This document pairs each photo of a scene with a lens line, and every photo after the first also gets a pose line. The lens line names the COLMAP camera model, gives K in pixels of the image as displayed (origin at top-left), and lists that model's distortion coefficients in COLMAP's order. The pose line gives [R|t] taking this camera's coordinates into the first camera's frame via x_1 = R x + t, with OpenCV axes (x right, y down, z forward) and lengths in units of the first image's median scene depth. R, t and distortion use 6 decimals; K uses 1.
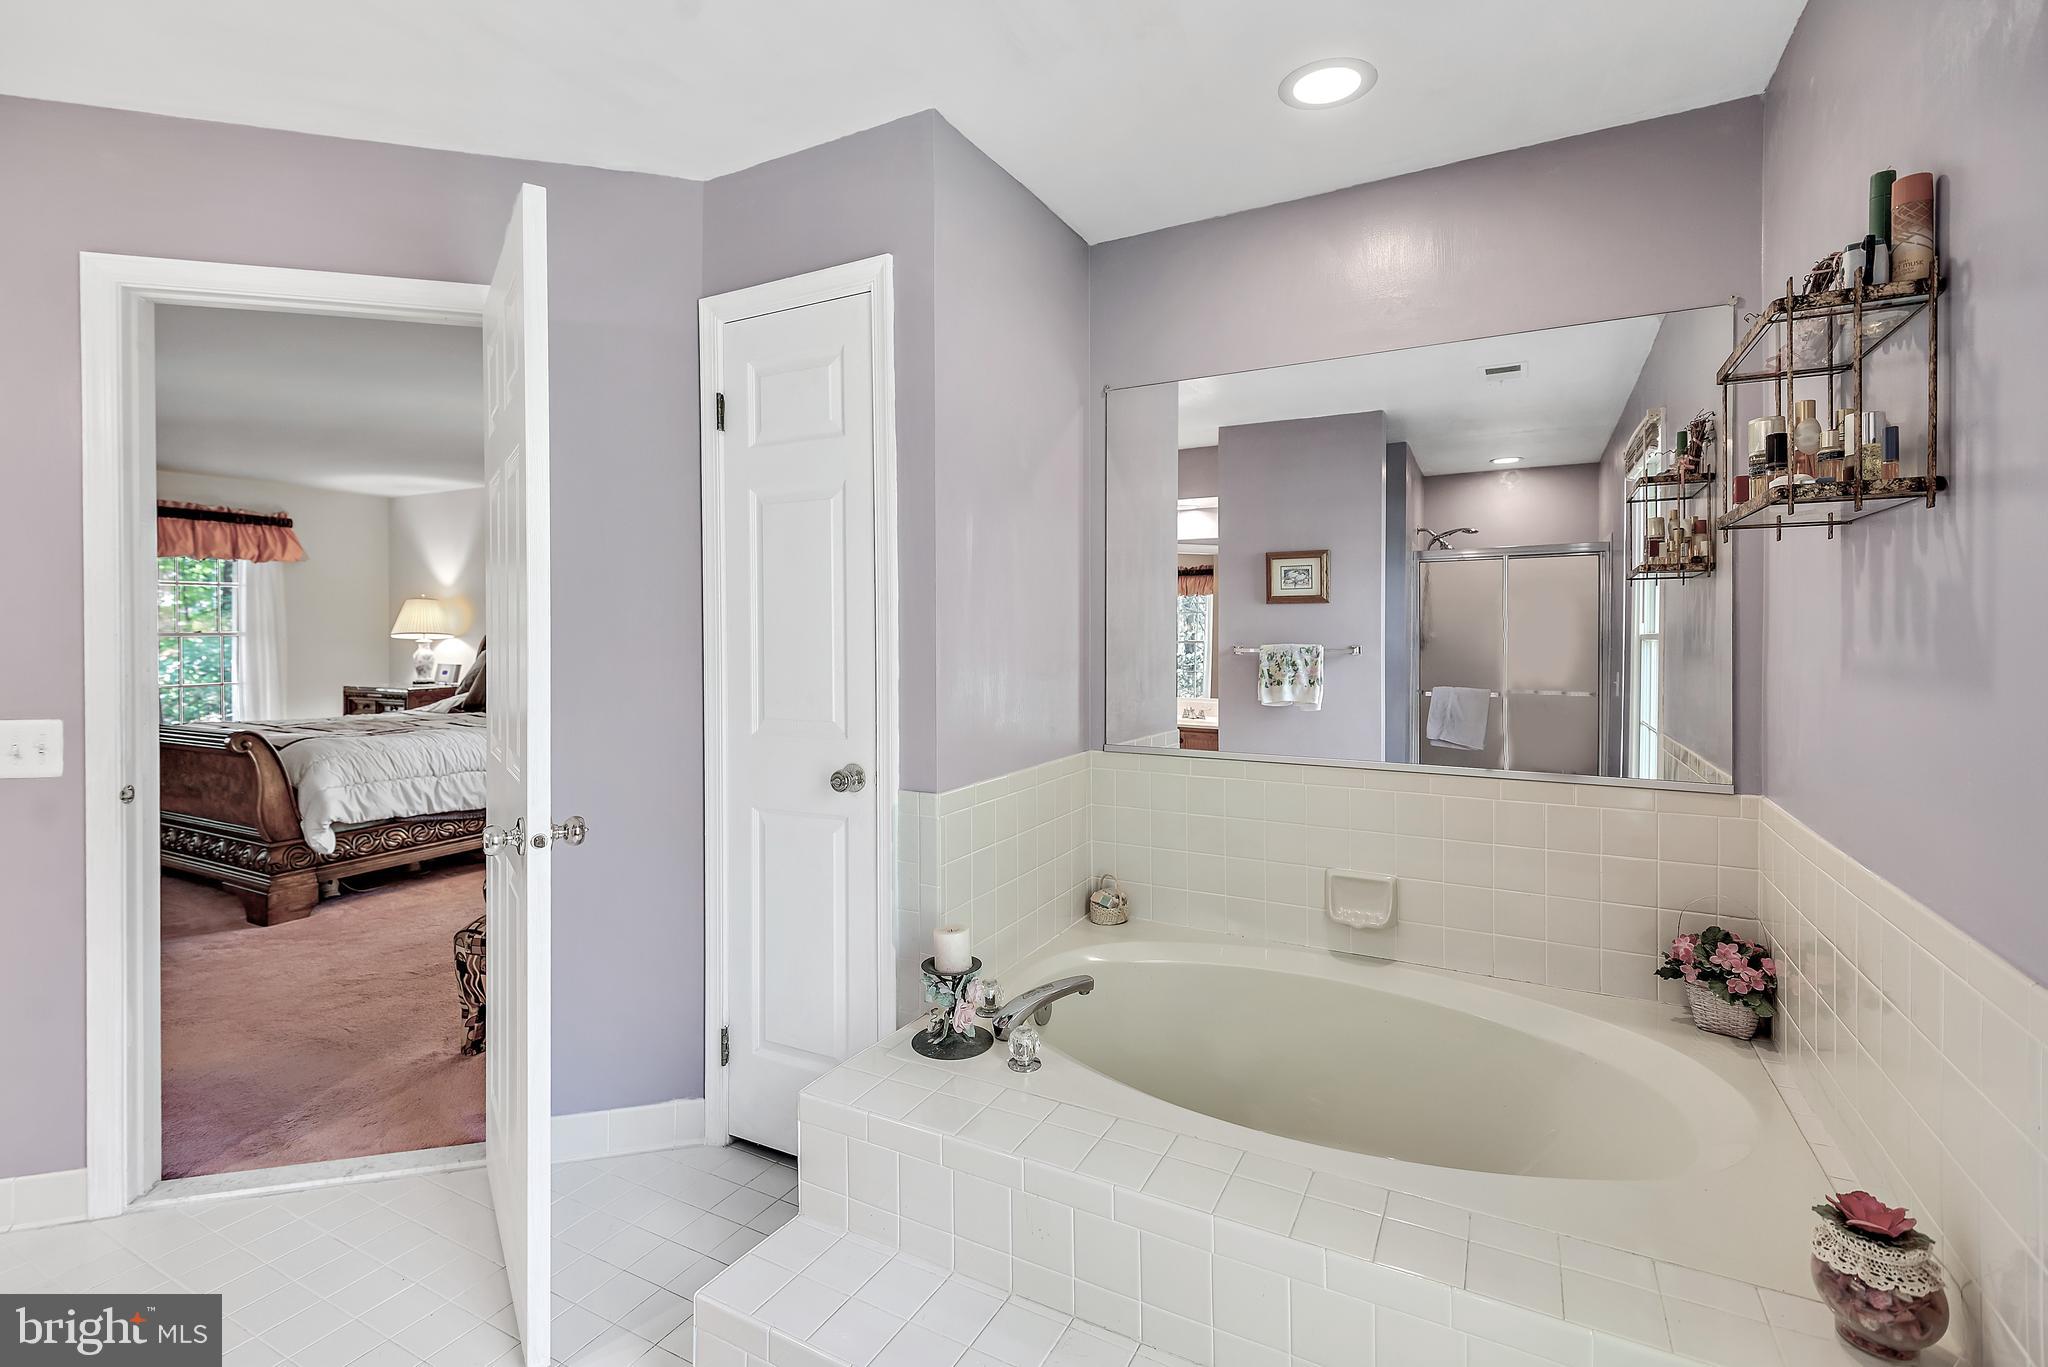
lens RADIAL K [[931.4, 0, 1020.8], [0, 931.4, 629.1], [0, 0, 1]] dist [0.005501, -0.000339]
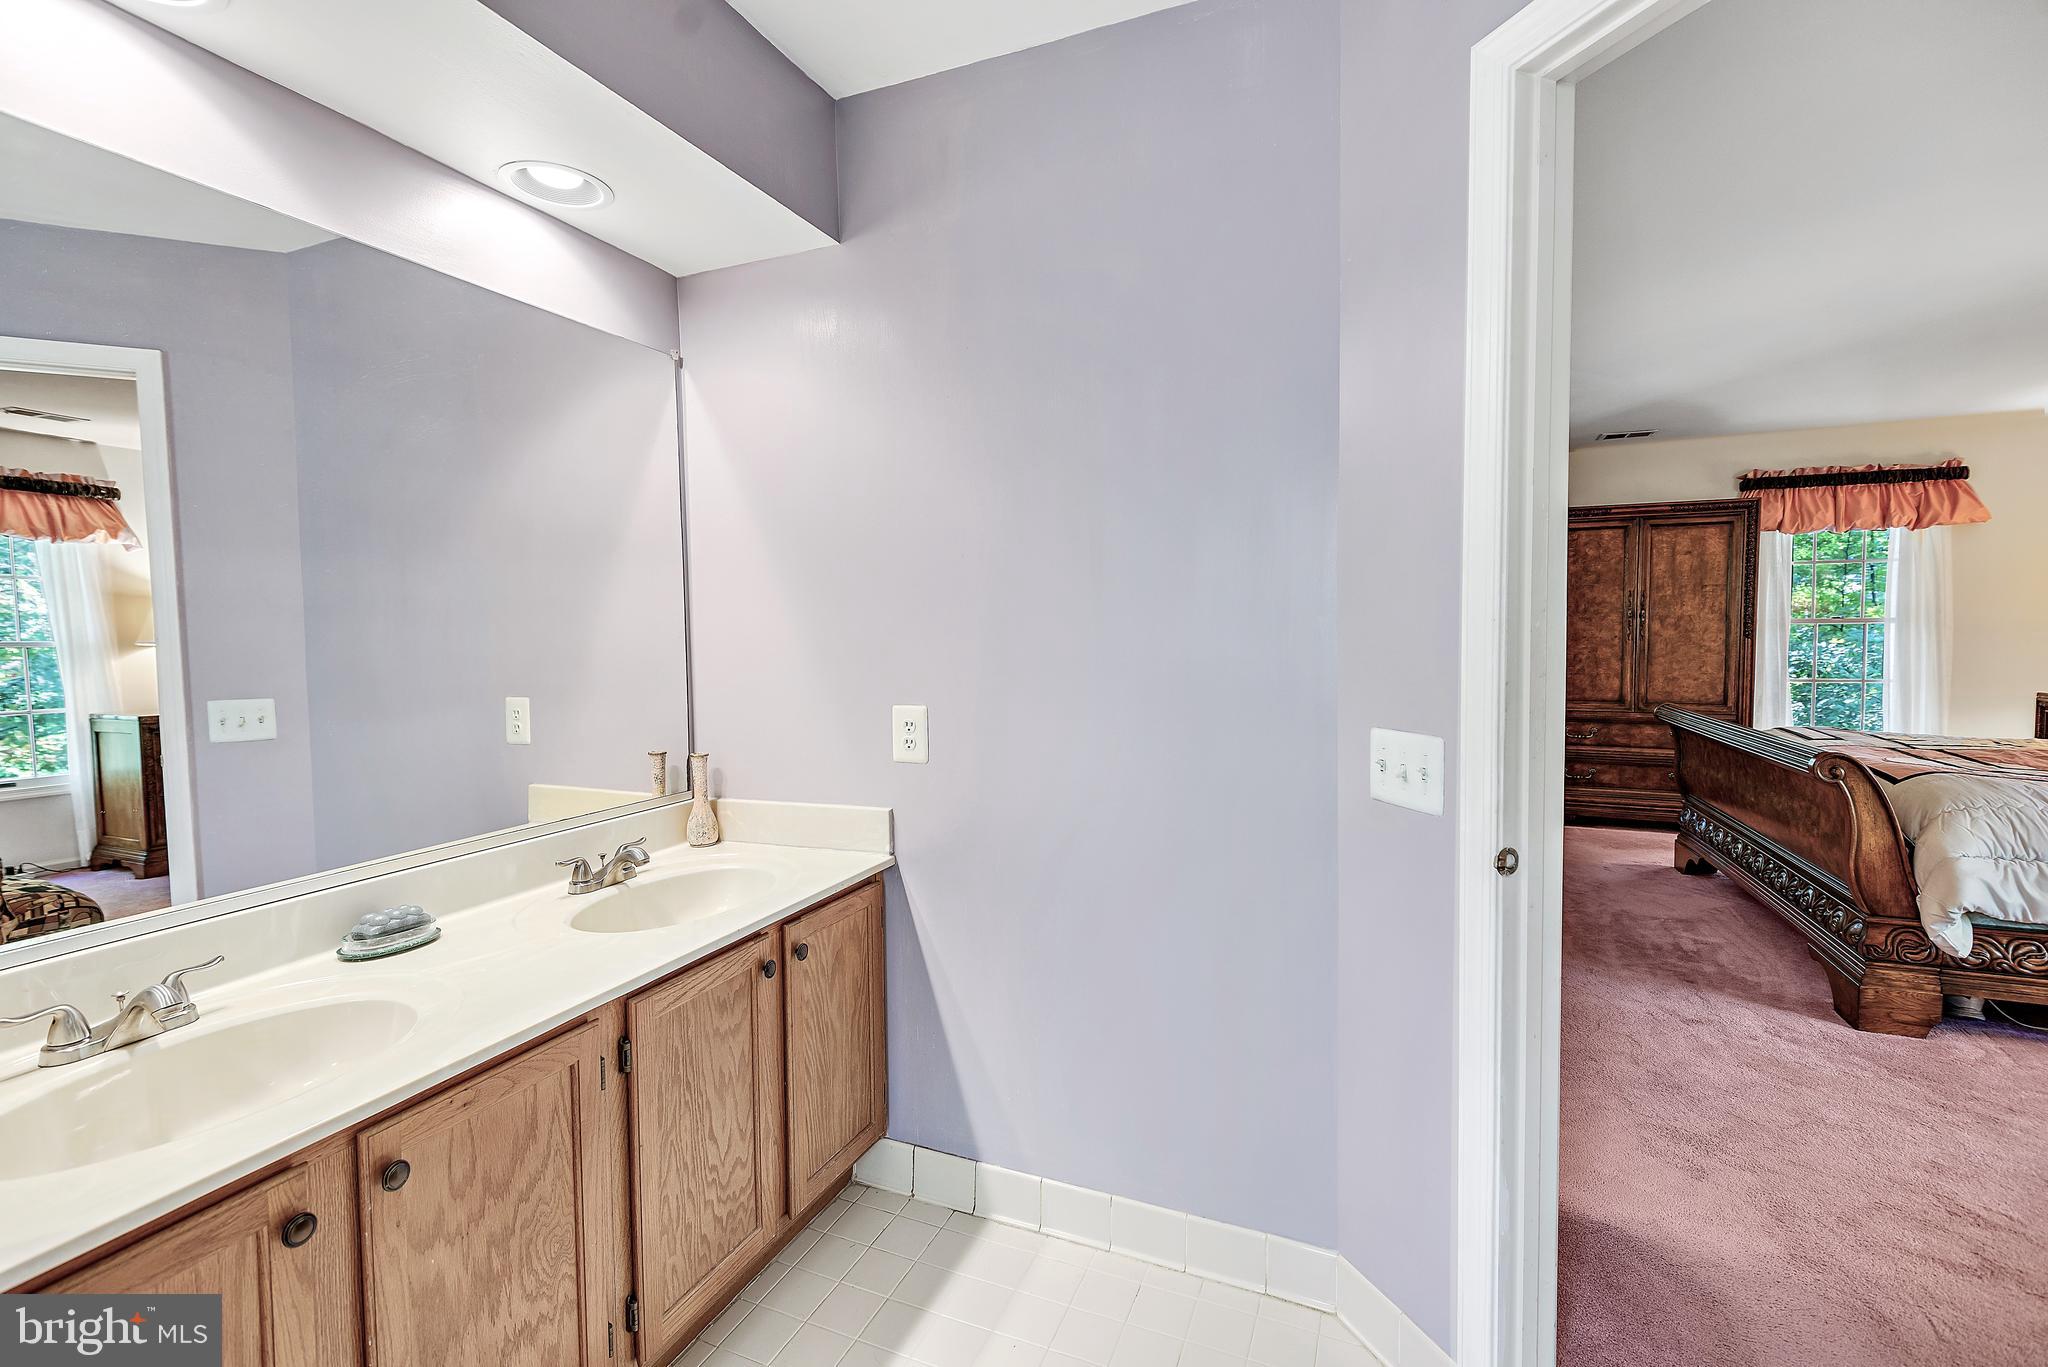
lens RADIAL K [[926.1, 0, 1027.0], [0, 926.1, 674.0], [0, 0, 1]] dist [0.006376, 0.000253]
pose [[0.096832, 0.051716, -0.993956, -0.167759], [0.009084, 0.998562, 0.052841, 0.003959], [0.995259, -0.014146, 0.096223, 0.292126]]
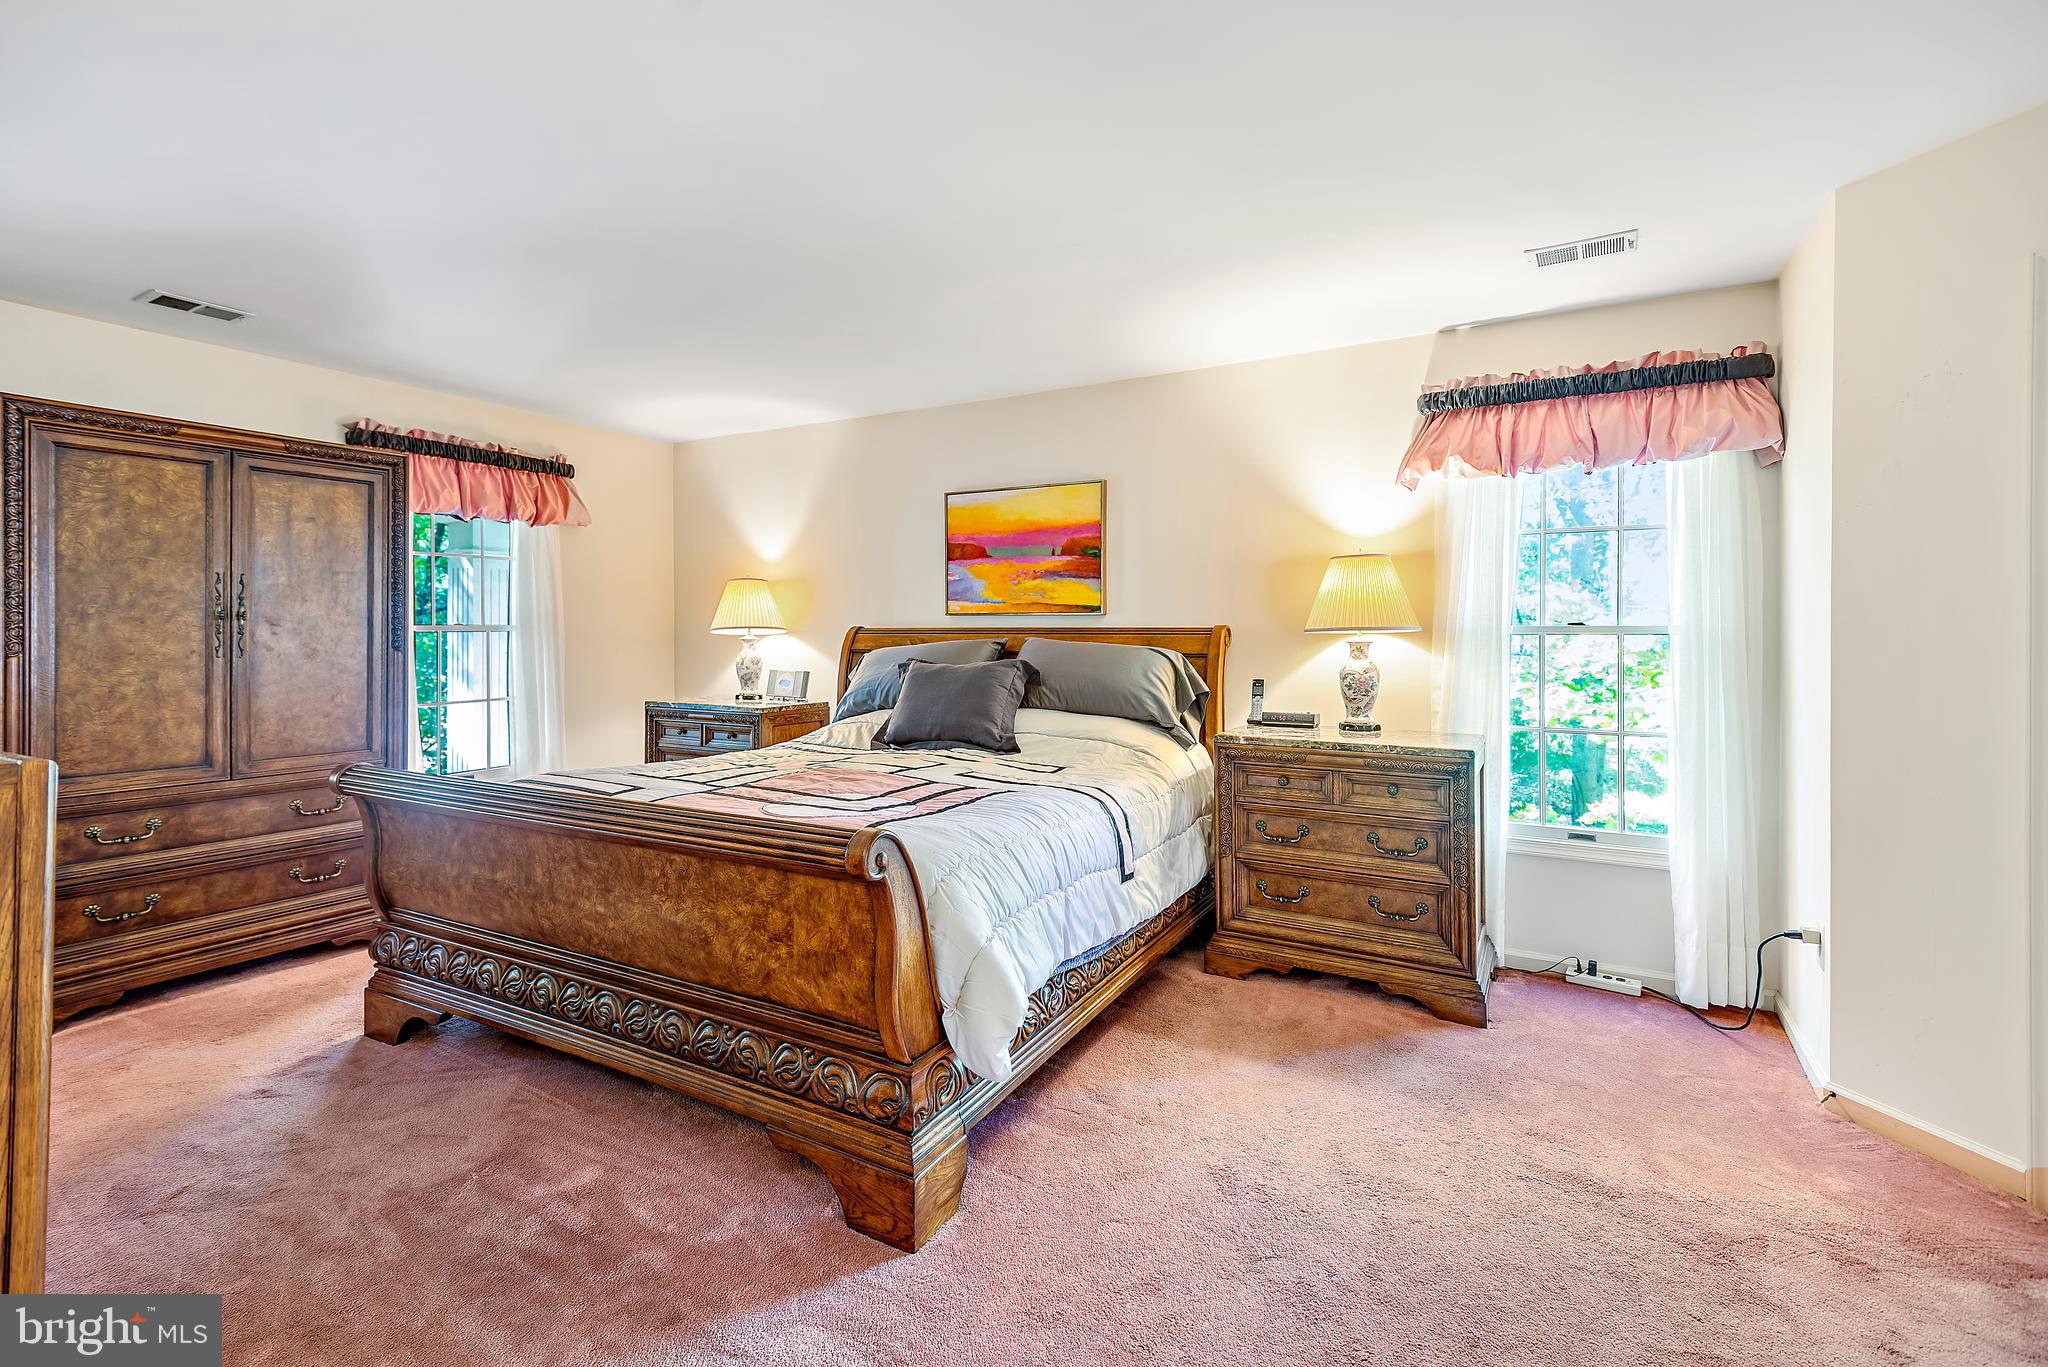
lens RADIAL K [[931.4, 0, 1020.8], [0, 931.4, 629.1], [0, 0, 1]] dist [0.005501, -0.000339]
pose [[0.999509, 0.000598, -0.031318, -0.709191], [-0.000551, 0.999999, 0.001498, 0.008415], [0.031318, -0.001480, 0.999508, 0.516771]]
